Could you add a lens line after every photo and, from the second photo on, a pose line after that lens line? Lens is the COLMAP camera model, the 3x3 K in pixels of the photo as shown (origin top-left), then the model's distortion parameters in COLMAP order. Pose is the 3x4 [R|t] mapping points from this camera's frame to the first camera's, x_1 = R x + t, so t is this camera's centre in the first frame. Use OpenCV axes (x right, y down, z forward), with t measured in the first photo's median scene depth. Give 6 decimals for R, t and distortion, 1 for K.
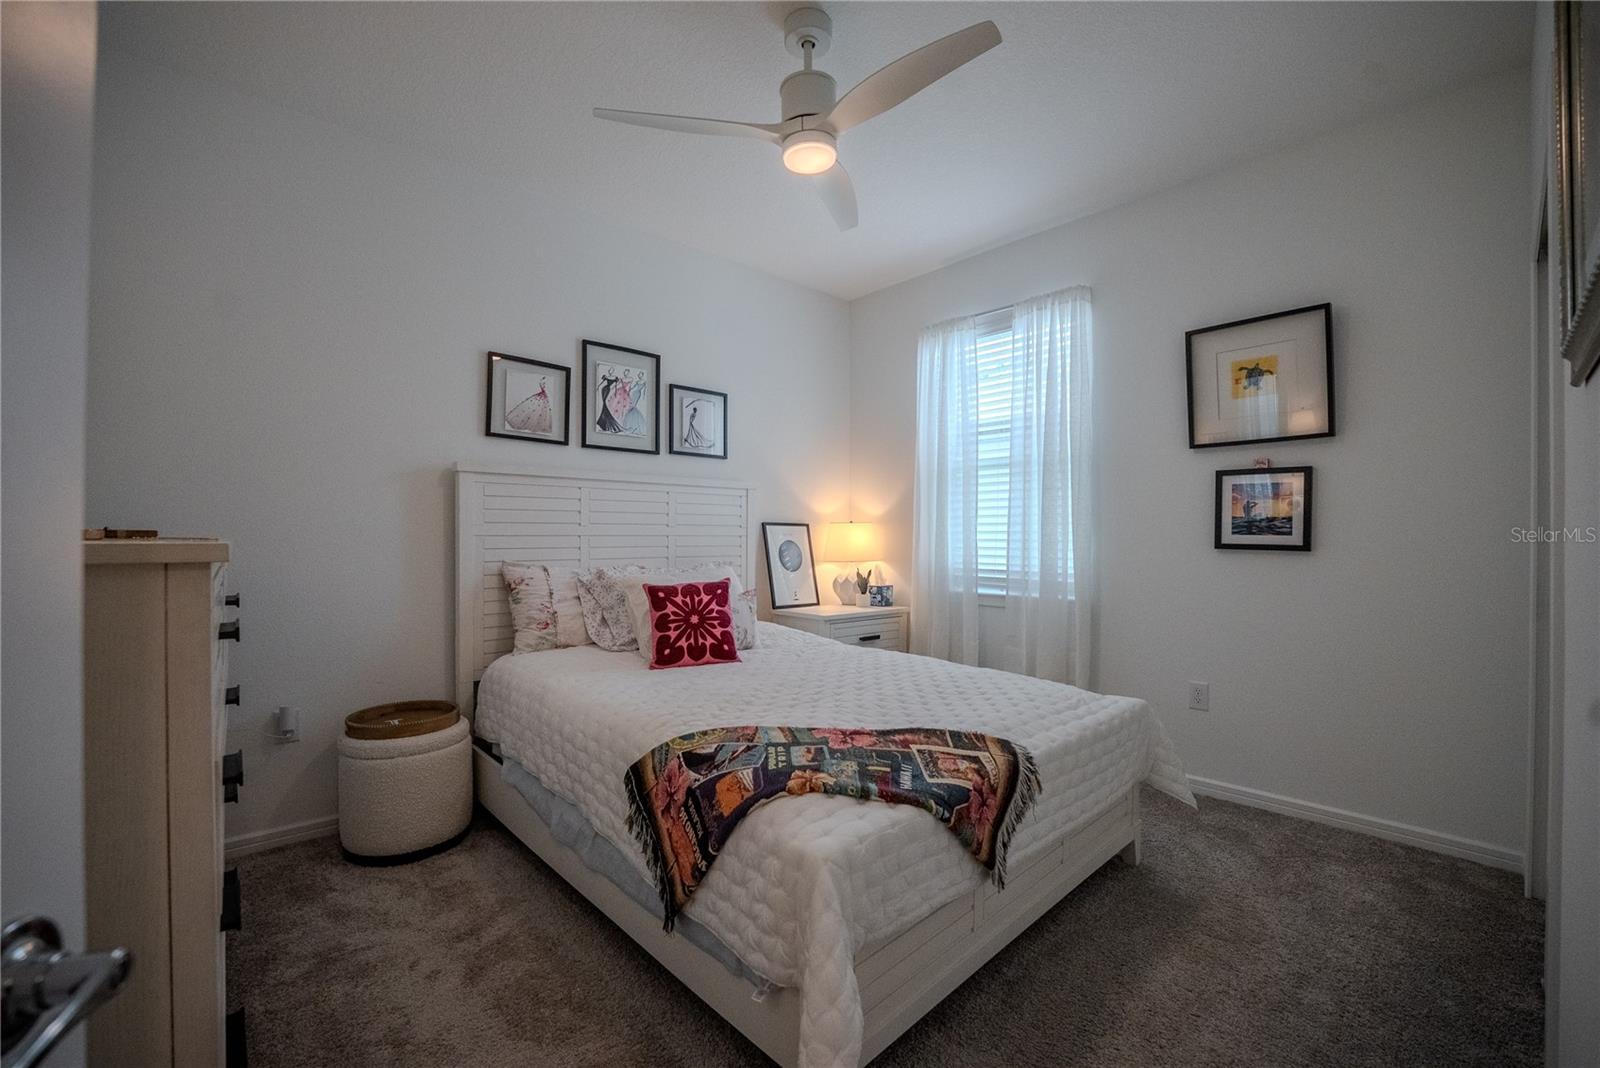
lens RADIAL K [[659.3, 0, 800.2], [0, 659.3, 538.6], [0, 0, 1]] dist [-0.029452, 0.003447]
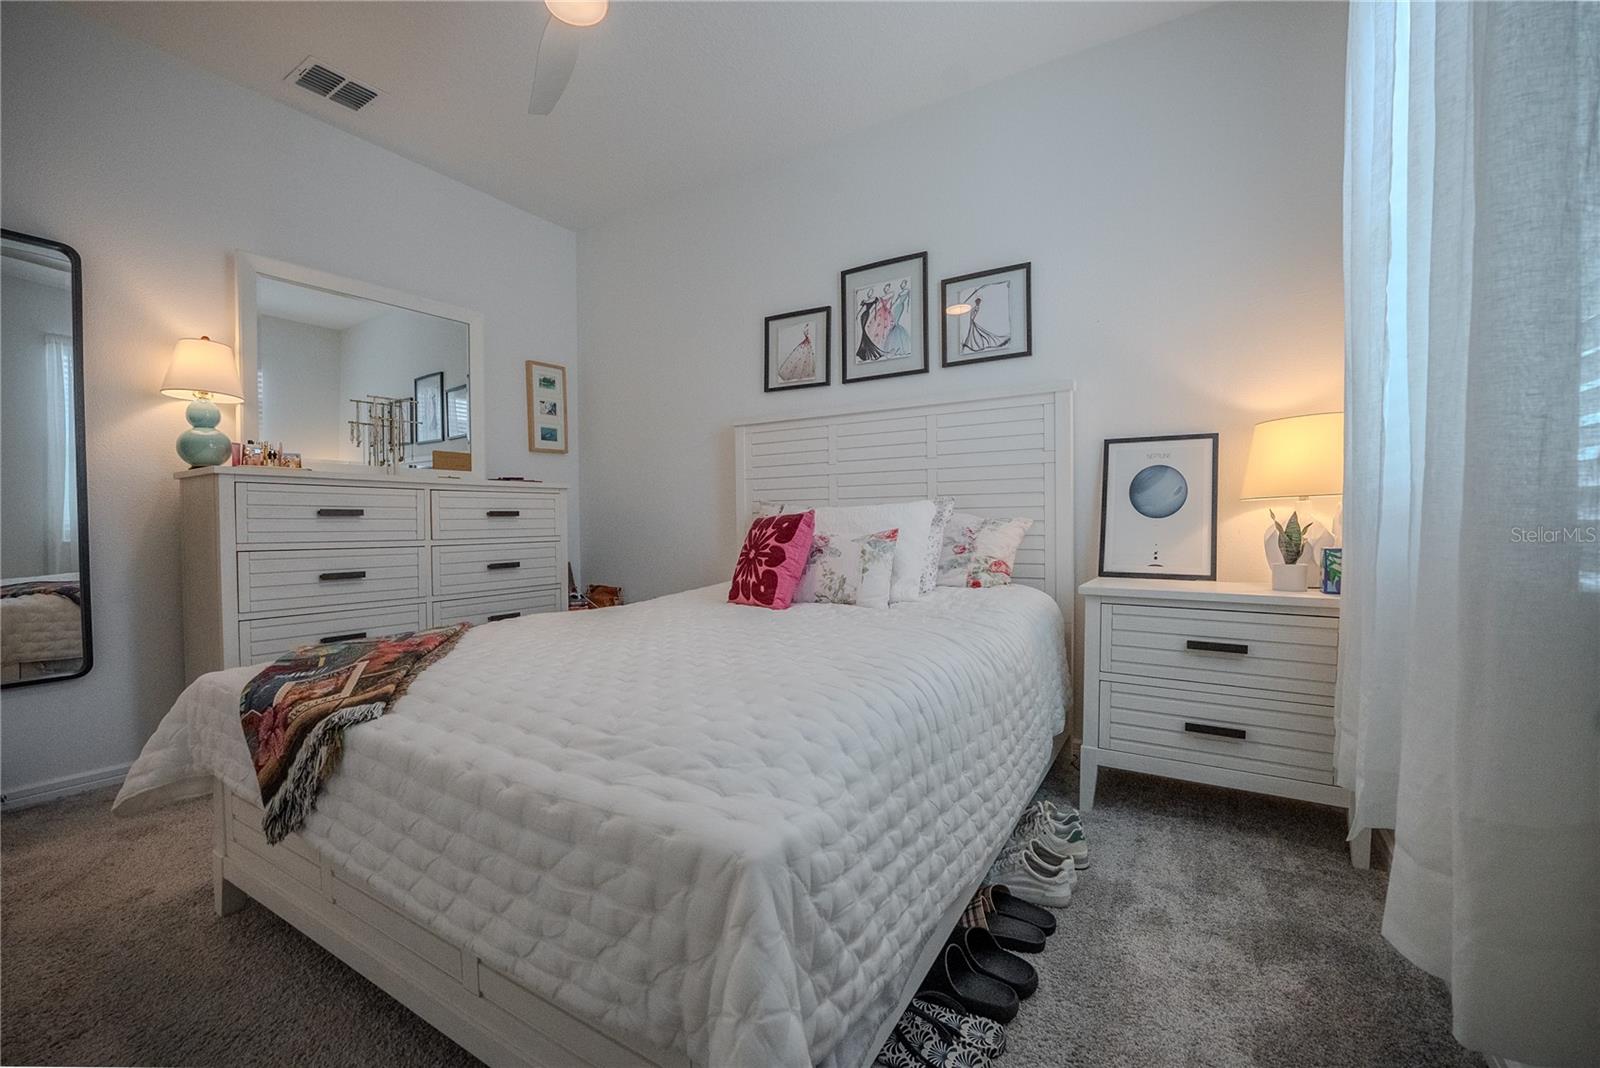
lens RADIAL K [[659.3, 0, 800.2], [0, 659.3, 538.6], [0, 0, 1]] dist [-0.029452, 0.003447]
pose [[0.245350, 0.021320, -0.969200, 0.584699], [0.005745, 0.999709, 0.023446, 0.065251], [0.969418, -0.011320, 0.245156, 0.678885]]
